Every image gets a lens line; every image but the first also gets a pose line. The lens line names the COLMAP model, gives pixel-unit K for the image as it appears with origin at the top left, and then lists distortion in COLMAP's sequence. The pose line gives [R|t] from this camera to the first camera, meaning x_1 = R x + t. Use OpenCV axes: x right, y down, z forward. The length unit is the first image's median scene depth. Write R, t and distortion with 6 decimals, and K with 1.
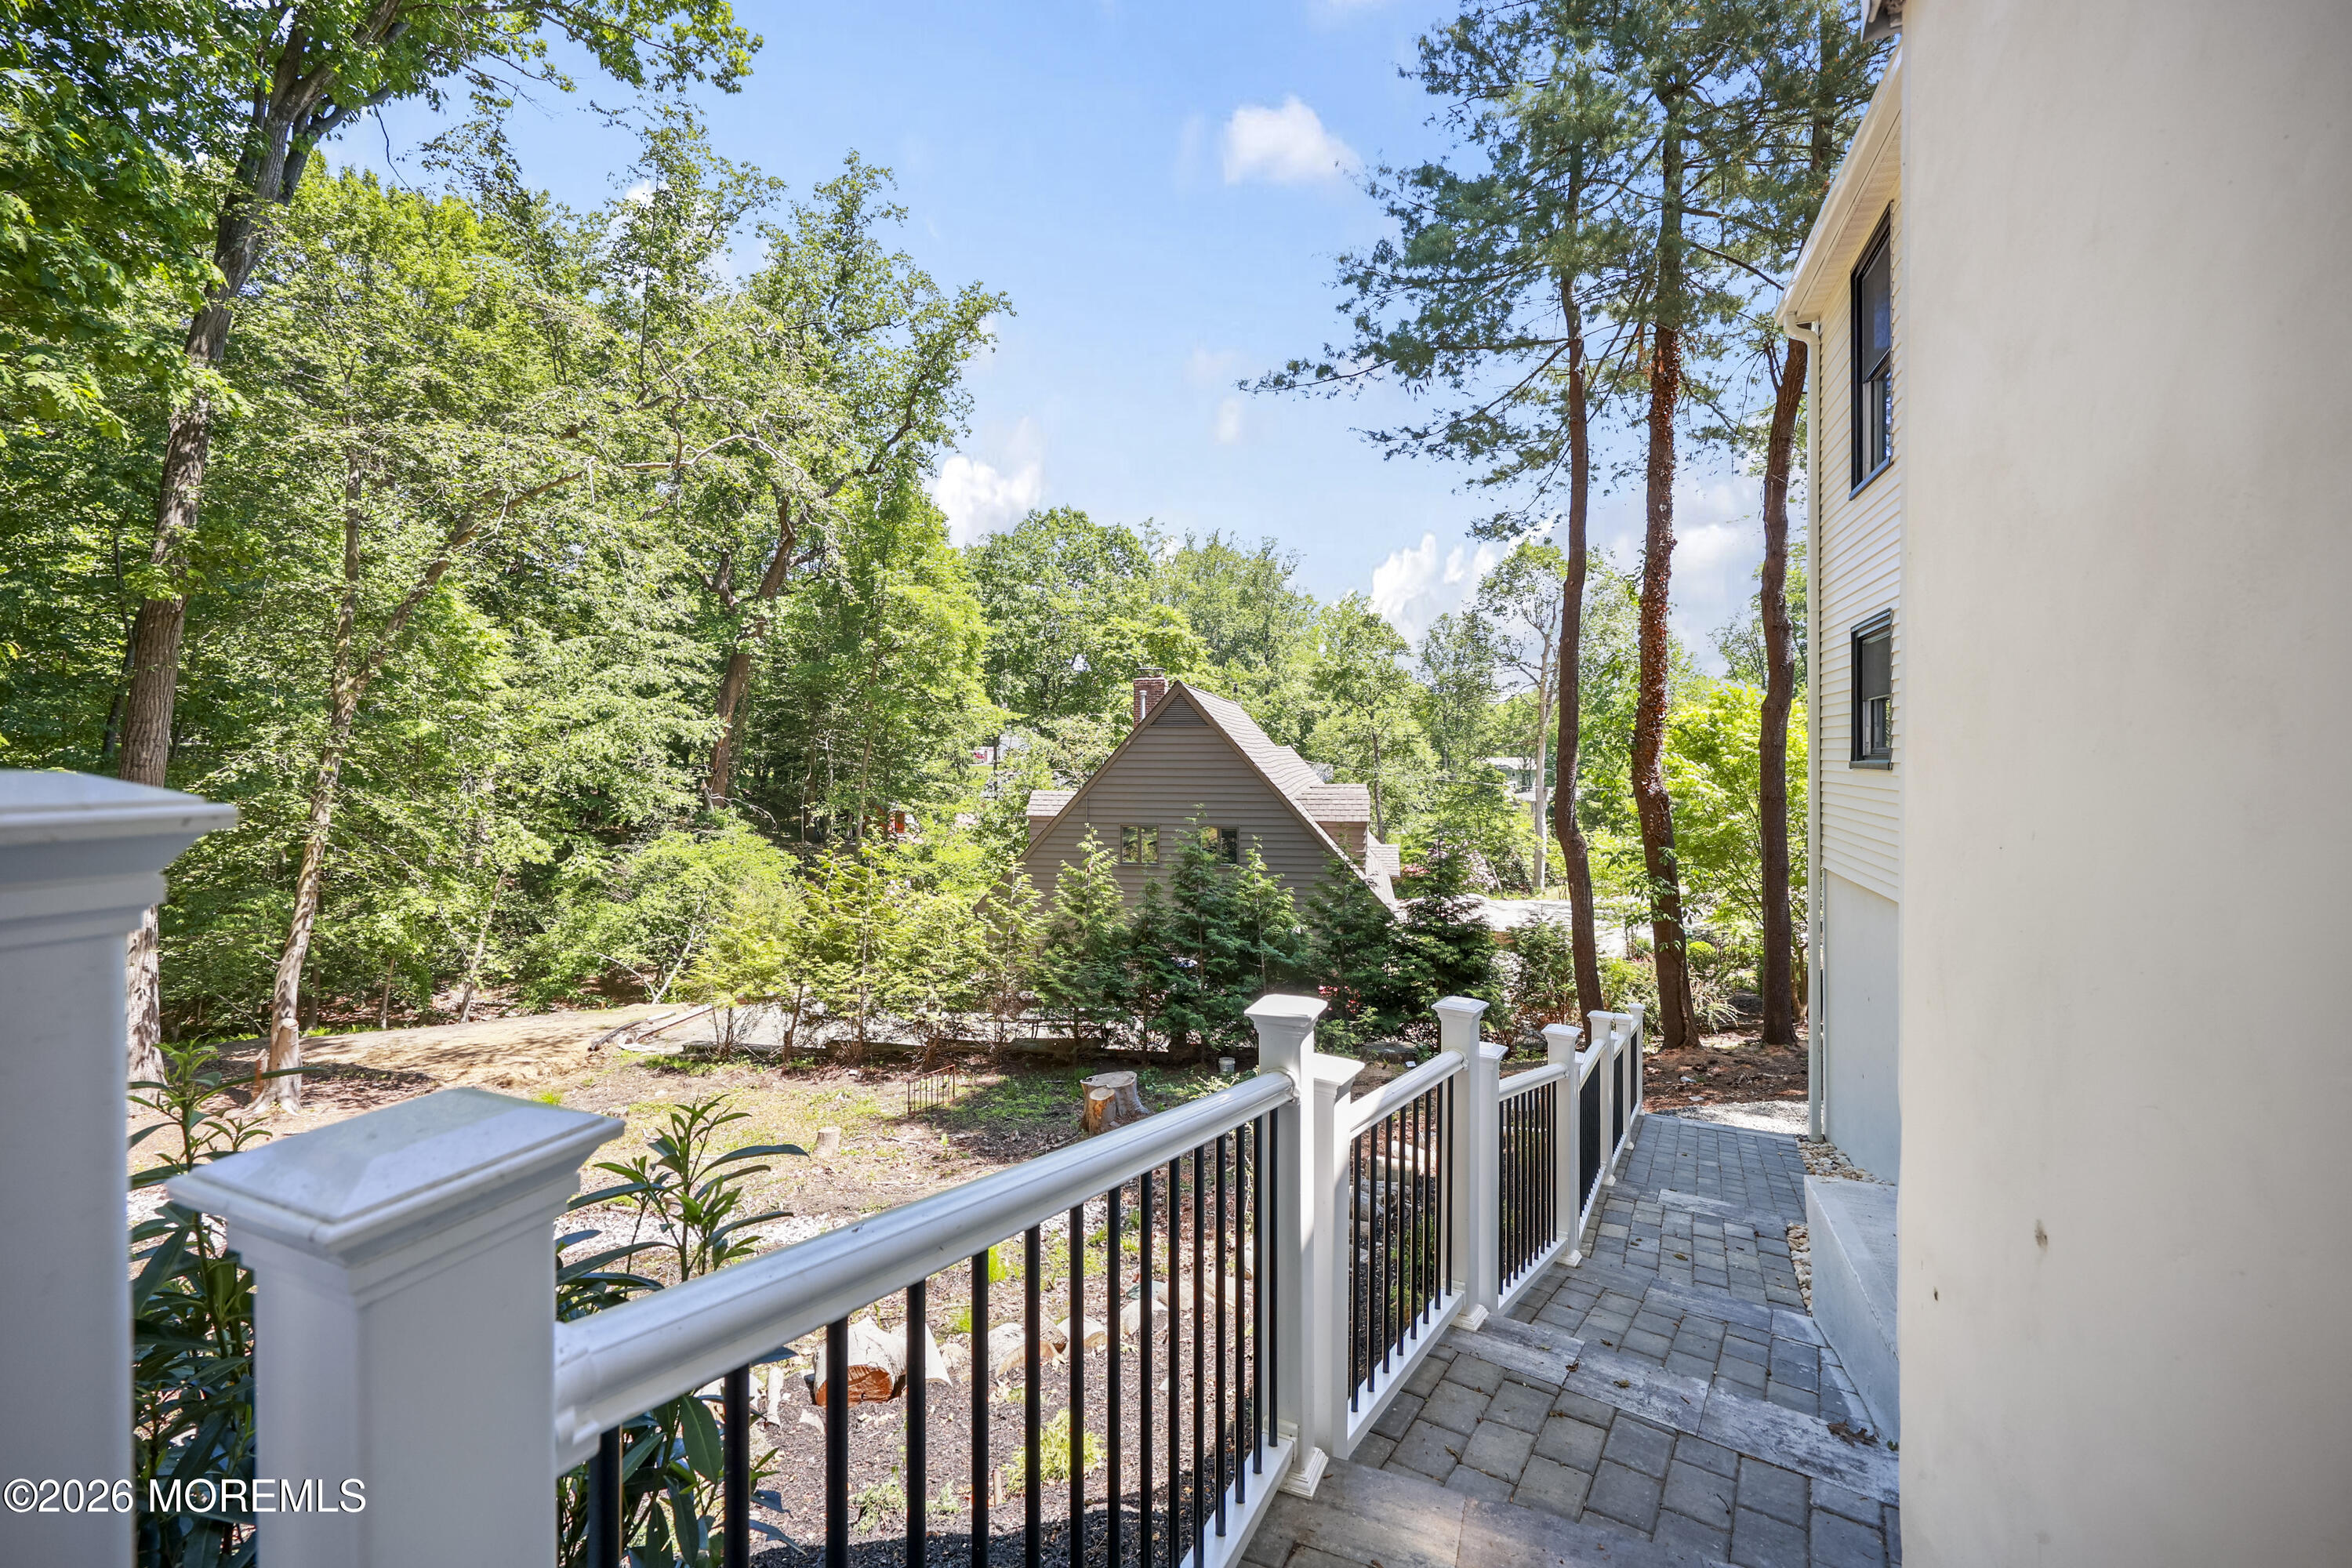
lens RADIAL K [[933.2, 0, 1159.8], [0, 933.2, 776.3], [0, 0, 1]] dist [0.002291, -0.000037]
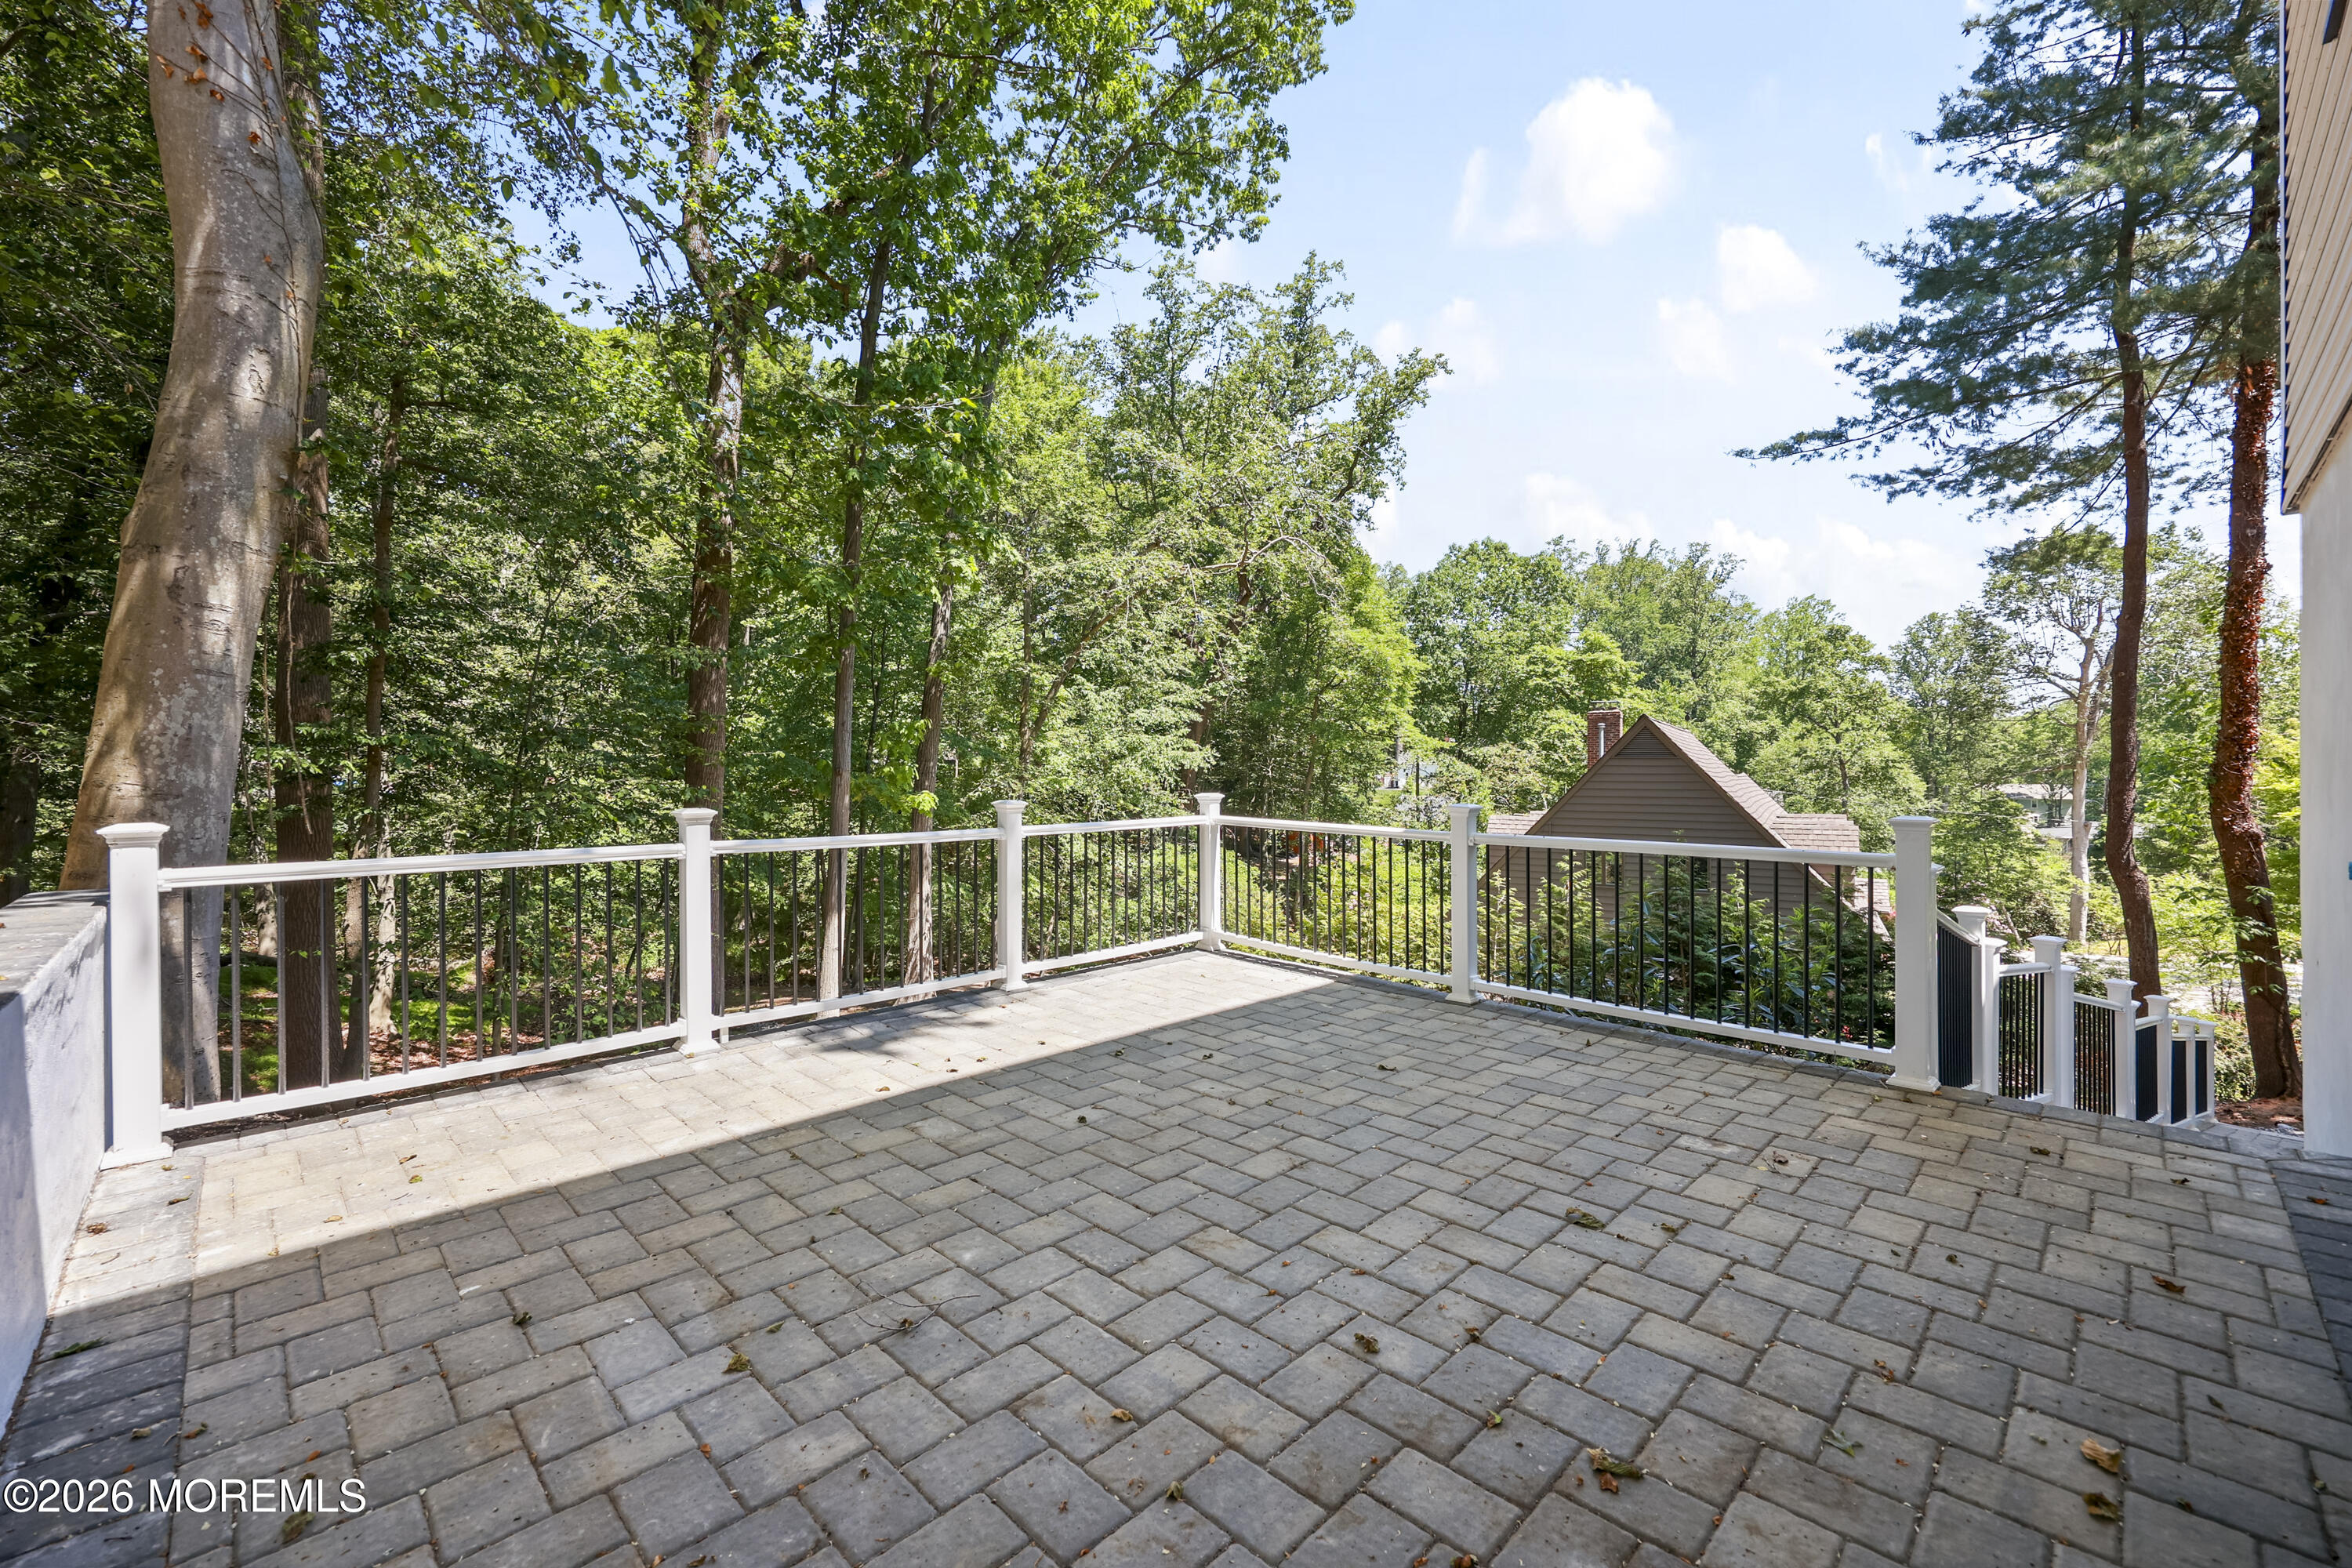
lens RADIAL K [[934.5, 0, 1181.1], [0, 934.5, 782.5], [0, 0, 1]] dist [0.007147, 0.000015]
pose [[0.931106, 0.005791, -0.364702, -0.048953], [-0.012312, 0.999803, -0.015559, -0.000663], [0.364540, 0.018978, 0.930994, -0.112177]]
